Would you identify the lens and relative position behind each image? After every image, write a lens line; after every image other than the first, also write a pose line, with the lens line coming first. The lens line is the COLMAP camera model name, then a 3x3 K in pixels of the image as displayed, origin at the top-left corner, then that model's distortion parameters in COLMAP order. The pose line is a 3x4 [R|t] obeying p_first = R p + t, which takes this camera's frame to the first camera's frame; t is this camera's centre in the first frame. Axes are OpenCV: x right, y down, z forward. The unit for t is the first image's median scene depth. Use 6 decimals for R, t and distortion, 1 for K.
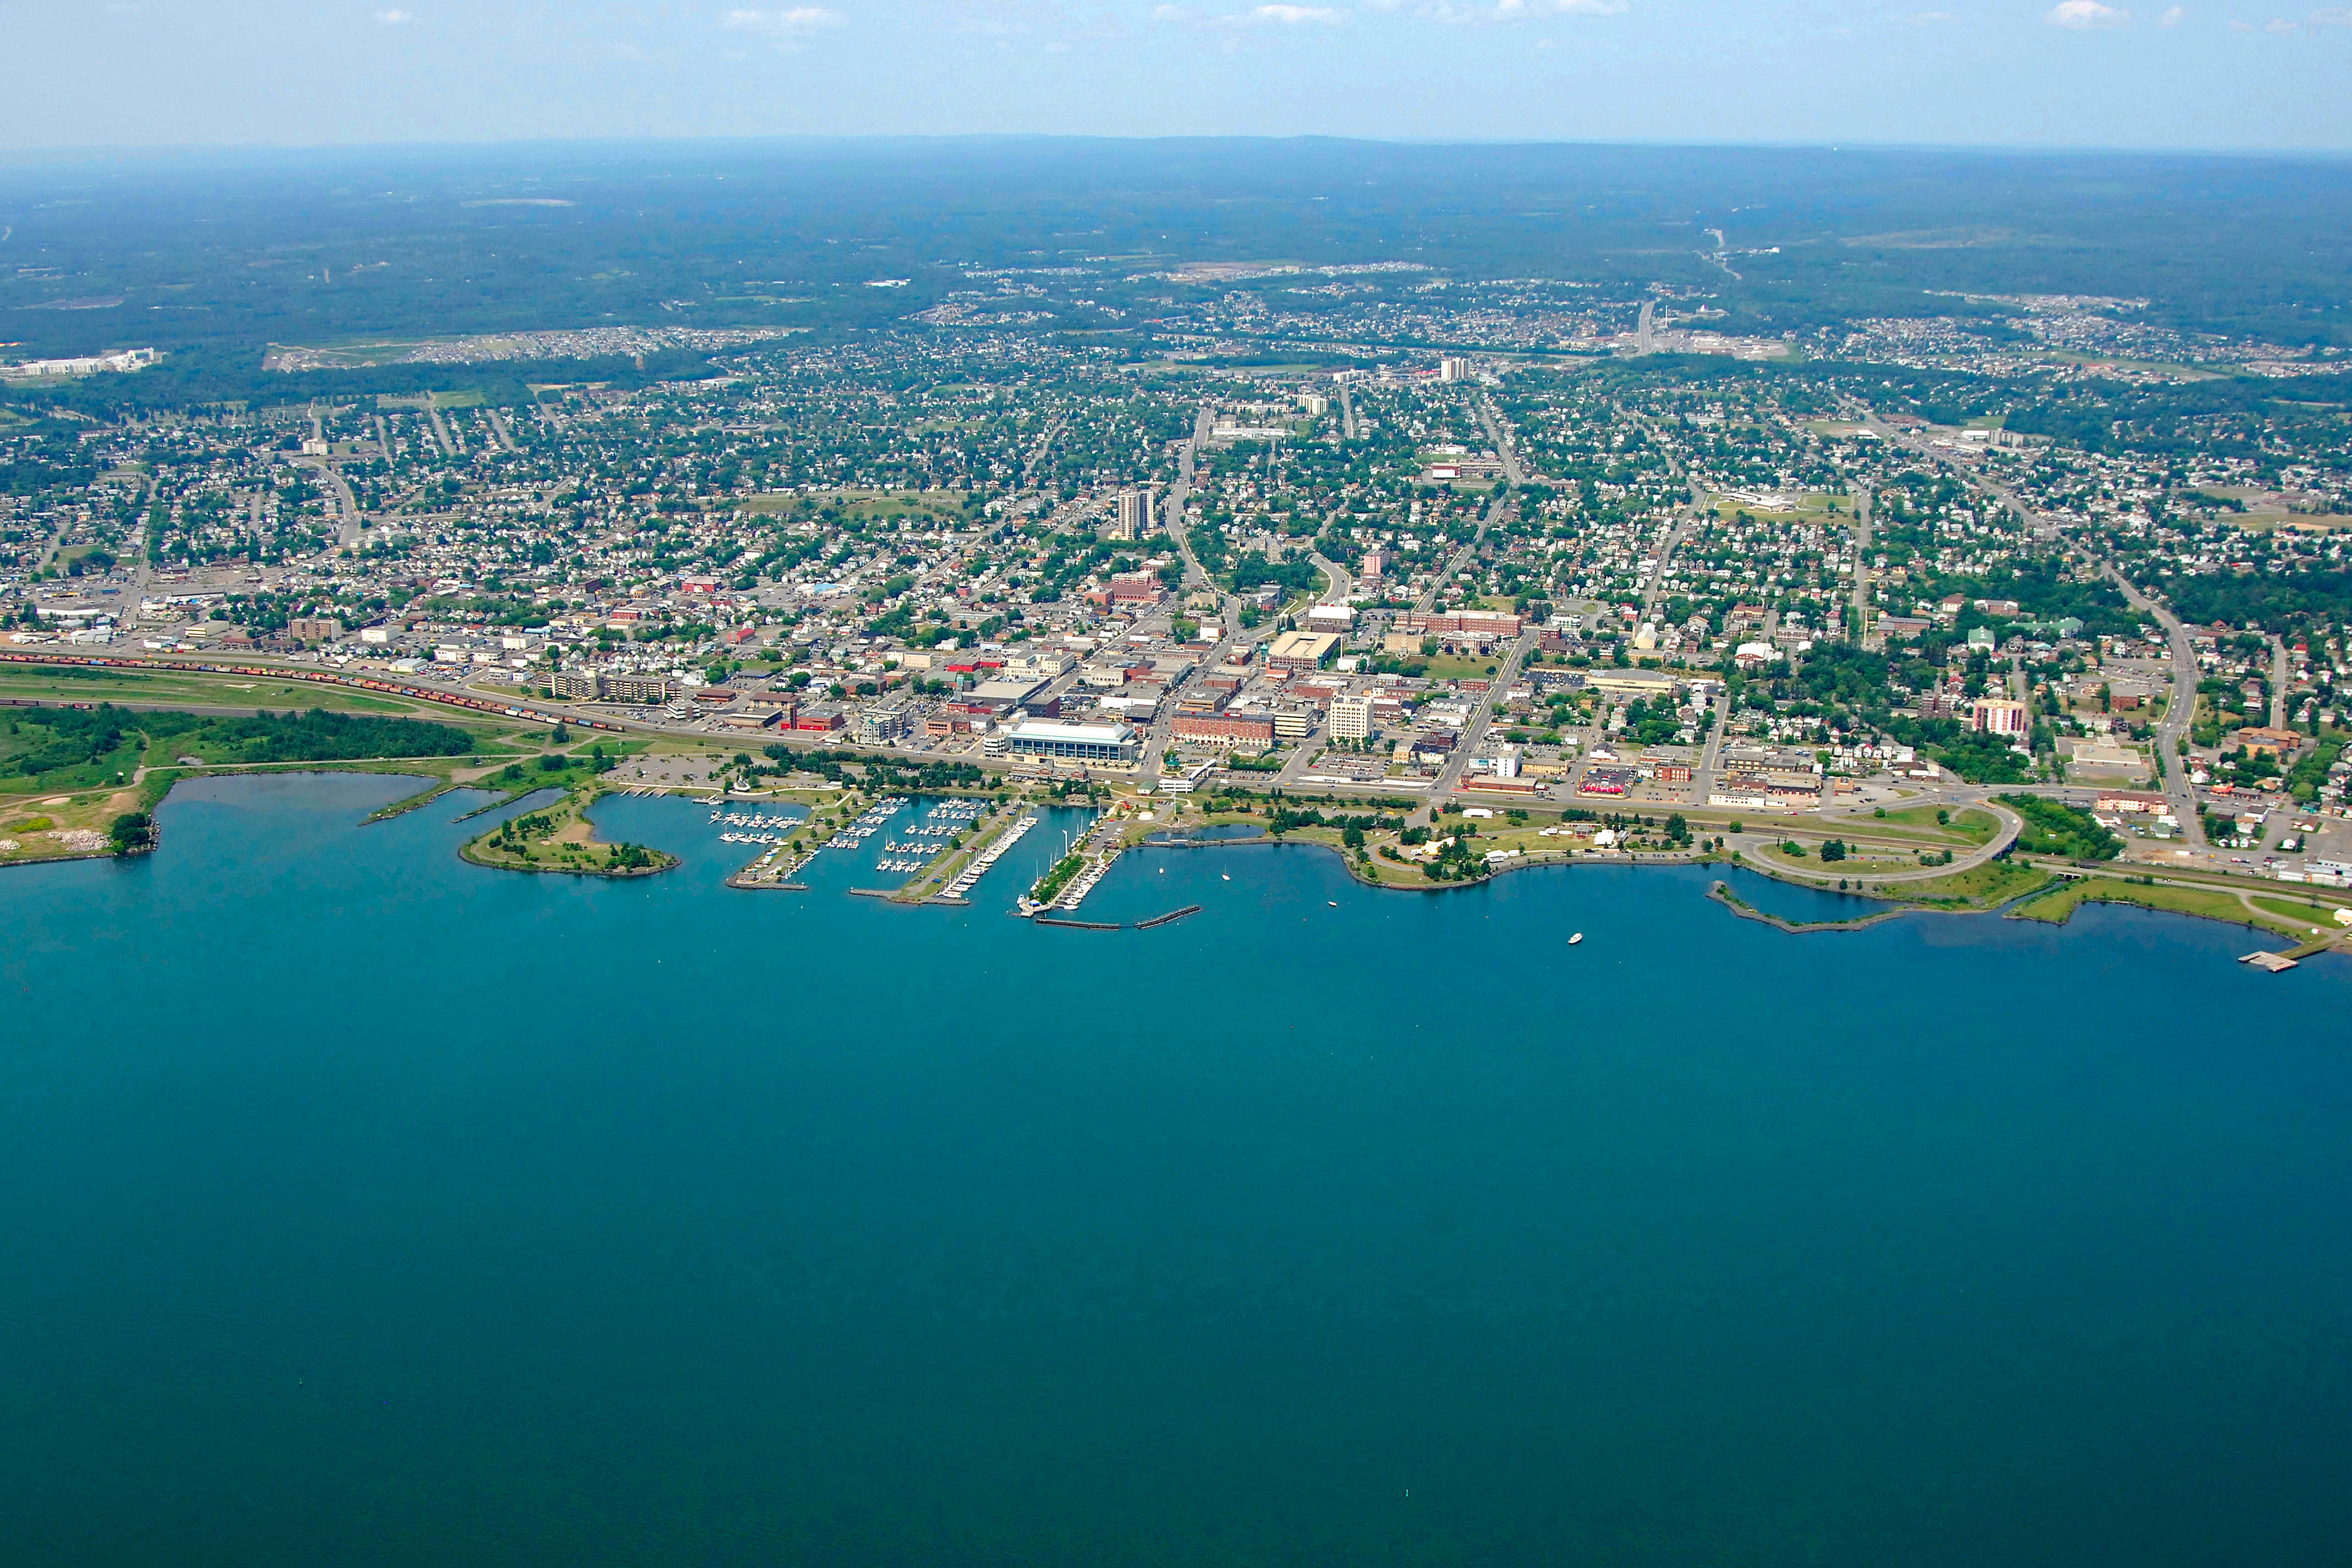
lens RADIAL K [[2563.2, 0, 1101.8], [0, 2563.2, 784.3], [0, 0, 1]] dist [-0.137029, 0.125711]
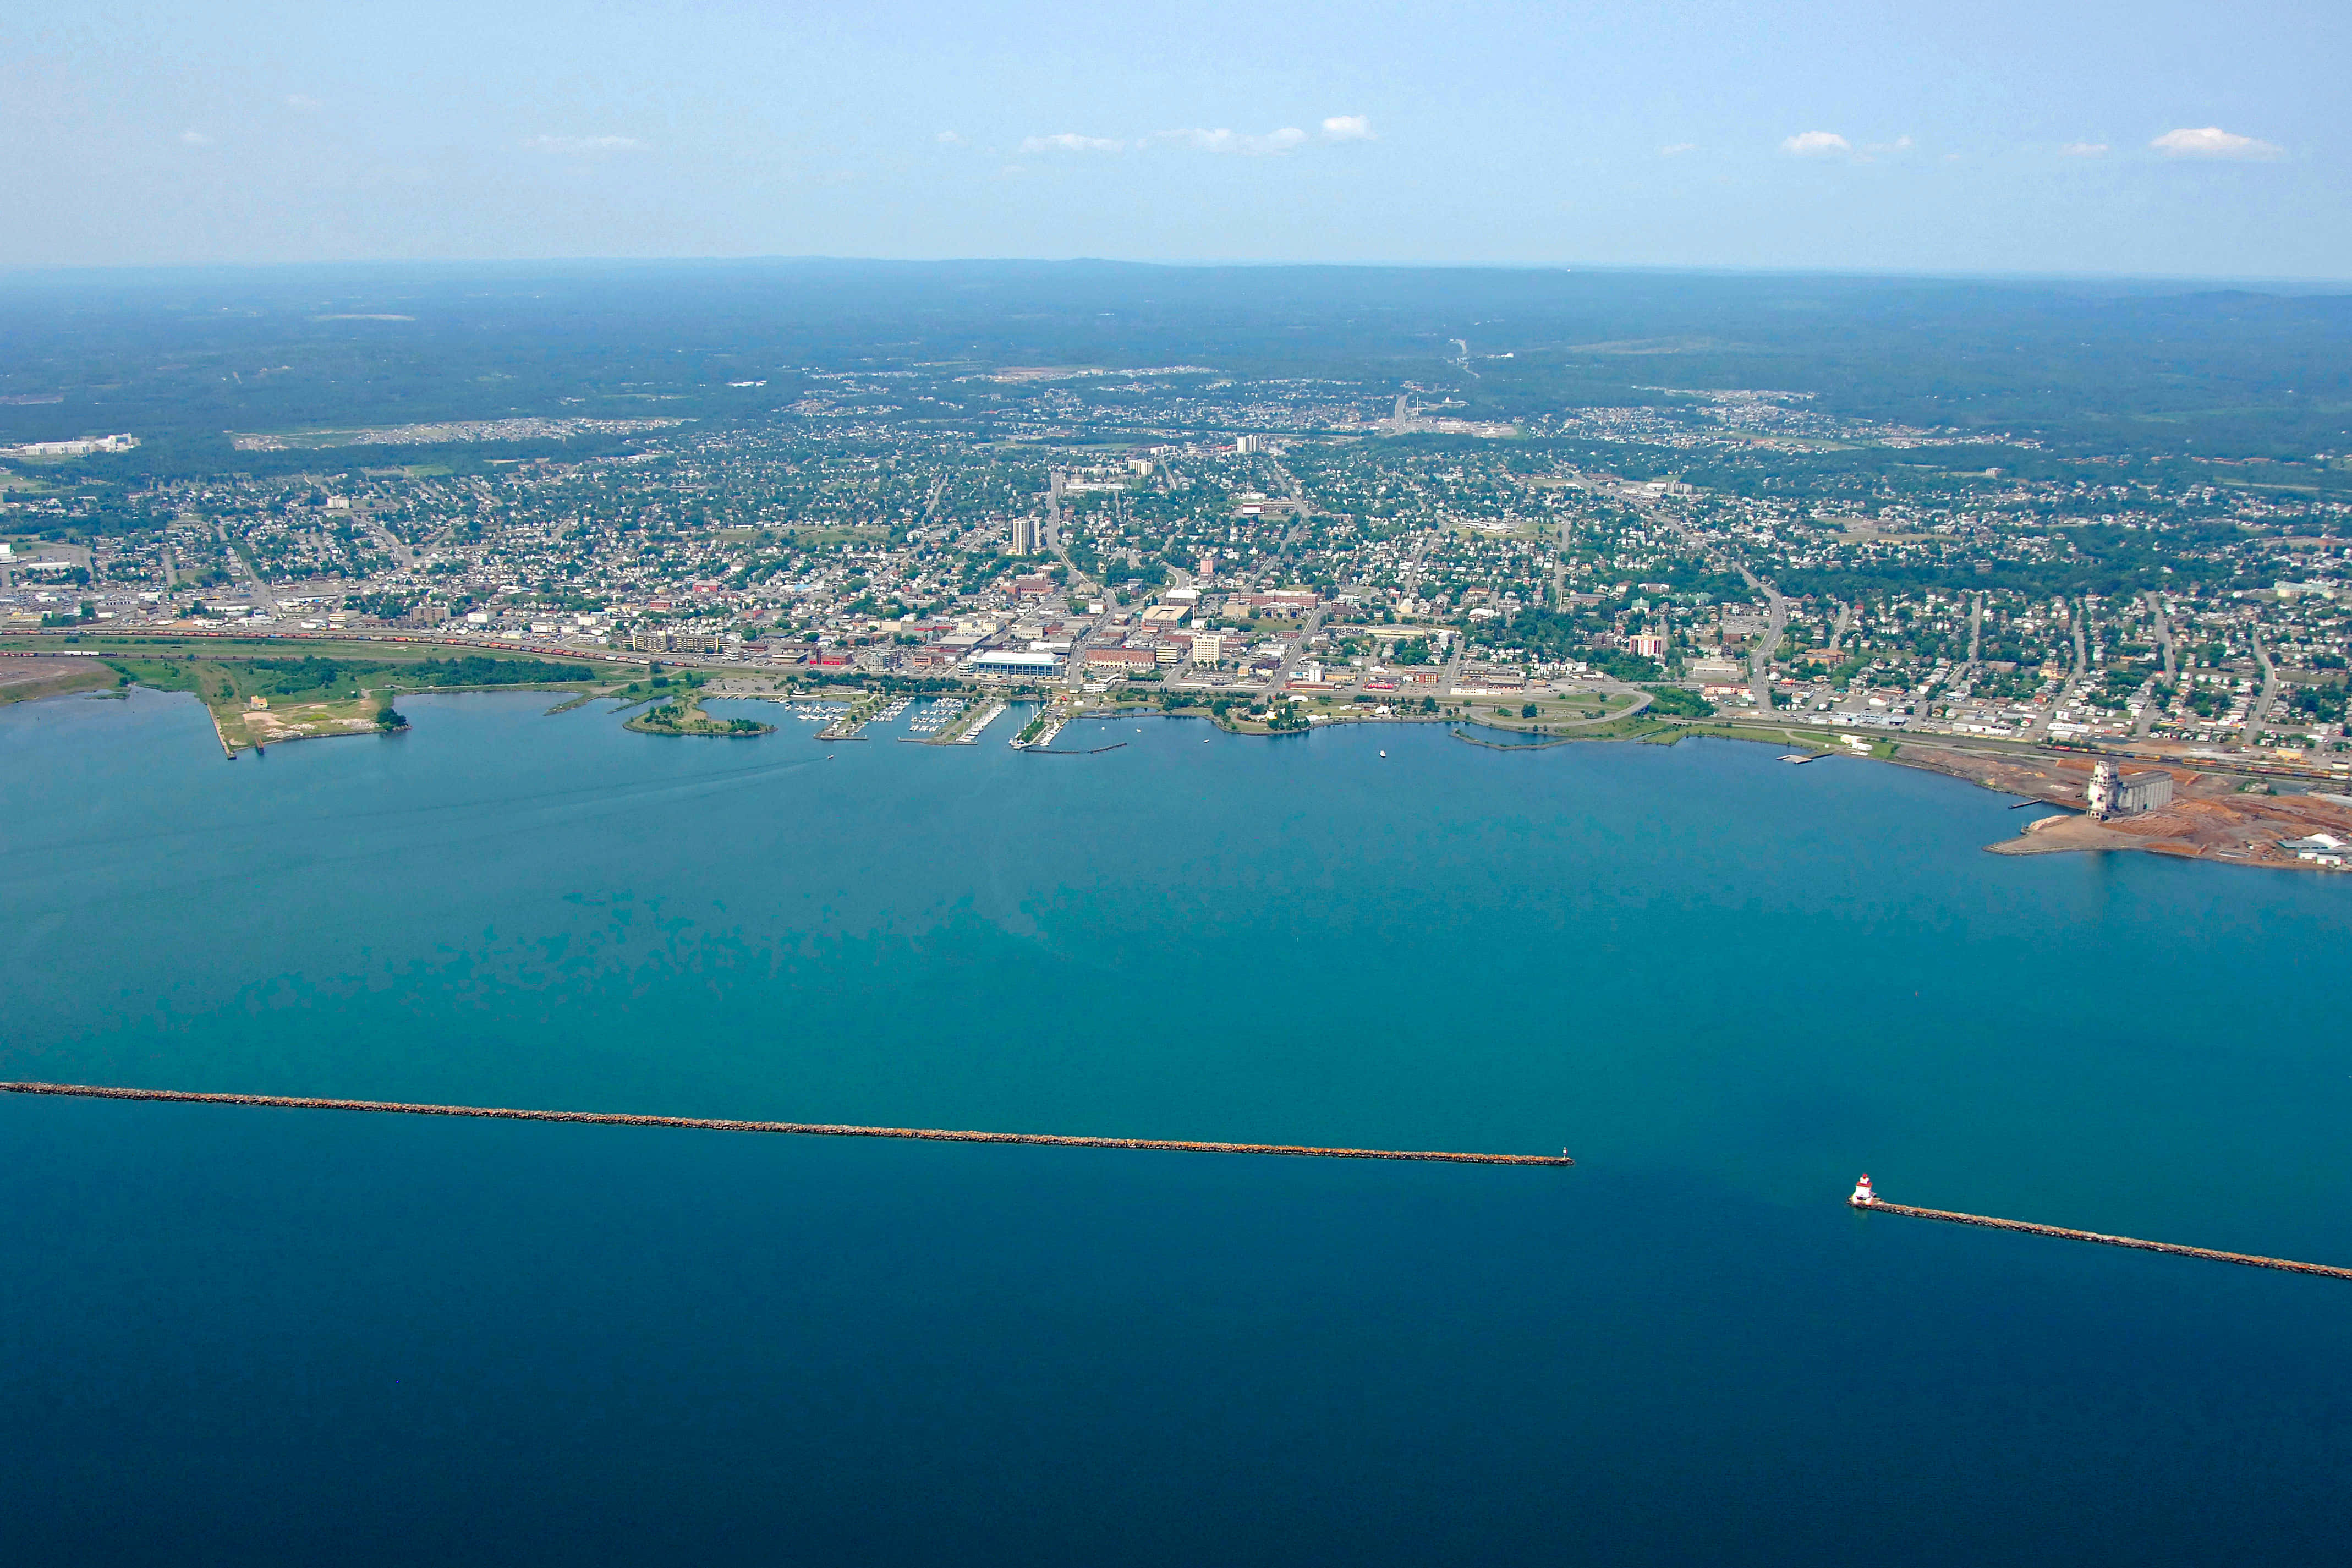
lens RADIAL K [[2563.2, 0, 1101.8], [0, 2563.2, 784.3], [0, 0, 1]] dist [-0.137029, 0.125711]
pose [[0.995697, -0.012648, 0.091797, -0.077444], [0.016925, 0.998800, -0.045965, 0.092738], [-0.091105, 0.047321, 0.994716, -0.352475]]
